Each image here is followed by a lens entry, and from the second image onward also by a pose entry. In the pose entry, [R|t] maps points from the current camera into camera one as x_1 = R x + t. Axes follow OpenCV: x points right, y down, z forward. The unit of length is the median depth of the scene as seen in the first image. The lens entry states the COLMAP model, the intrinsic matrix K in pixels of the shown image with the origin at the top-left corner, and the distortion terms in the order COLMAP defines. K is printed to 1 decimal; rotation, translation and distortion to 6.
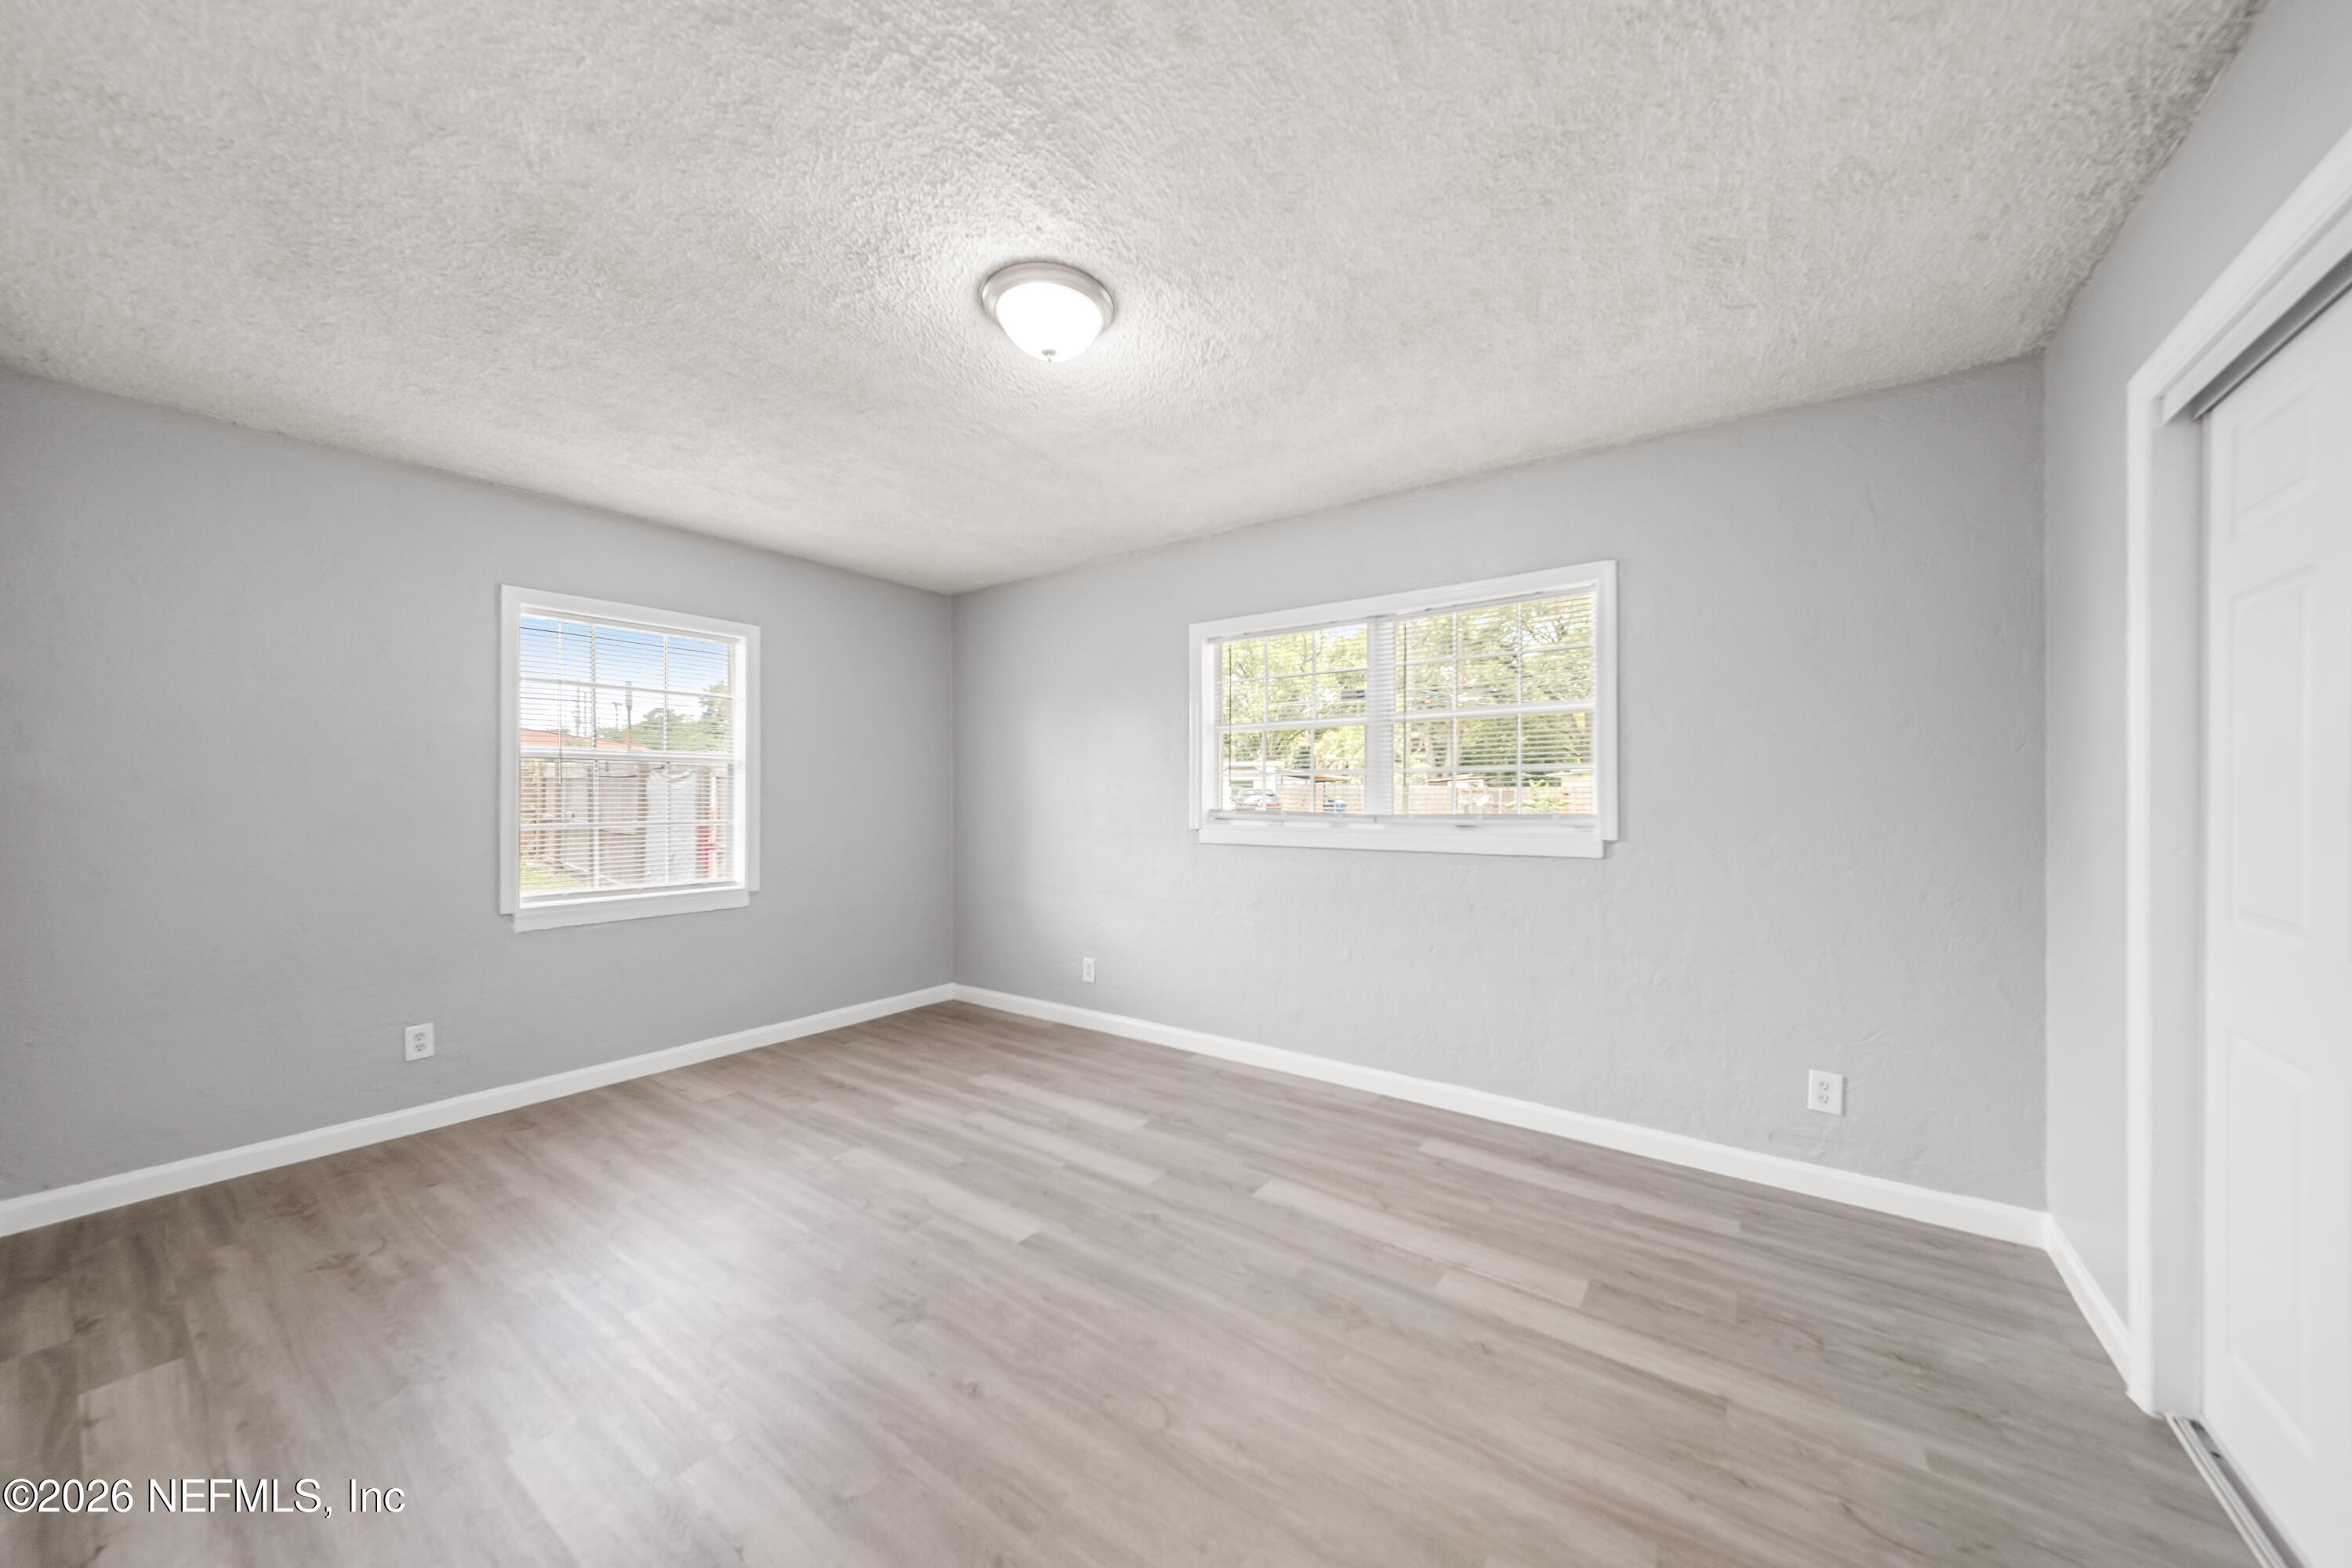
lens RADIAL K [[830.5, 0, 1172.2], [0, 830.5, 789.3], [0, 0, 1]] dist [0.010427, -0.003454]
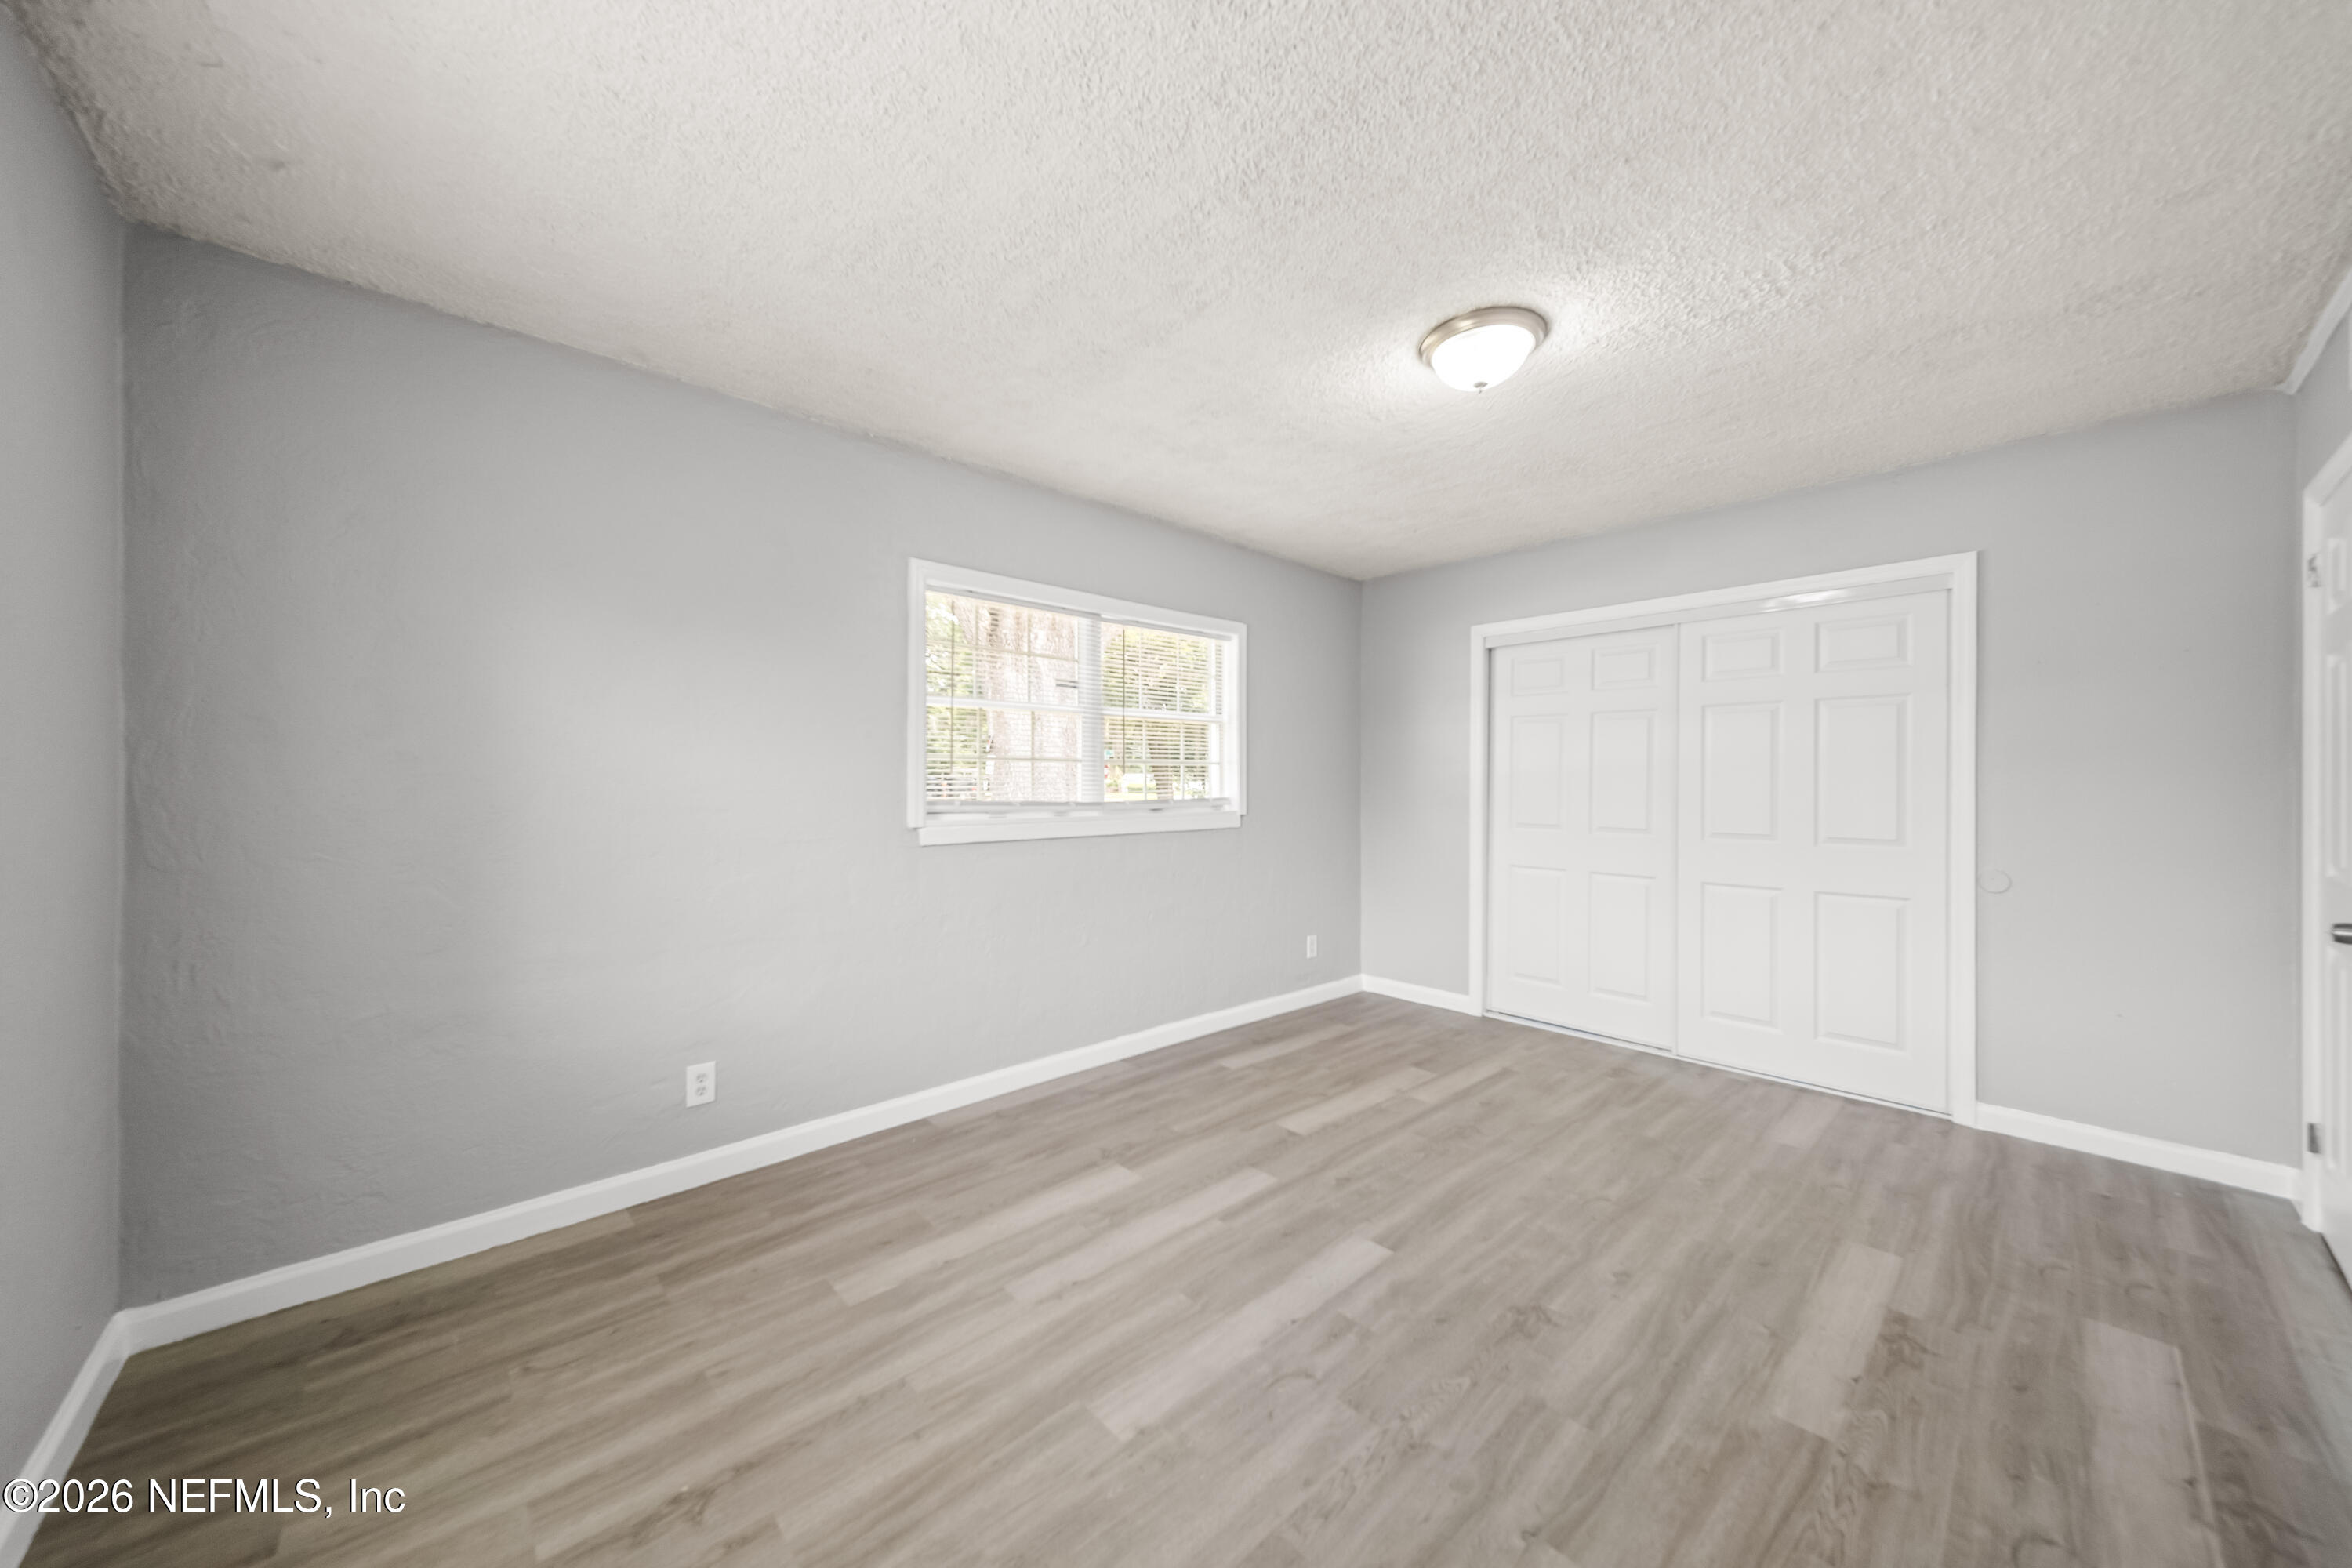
lens RADIAL K [[830.5, 0, 1175.0], [0, 830.5, 786.0], [0, 0, 1]] dist [0.010427, -0.003454]
pose [[0.181547, -0.005640, 0.983366, -0.945171], [-0.007125, 0.999950, 0.007051, 0.001706], [-0.983356, -0.008287, 0.181498, 0.869337]]
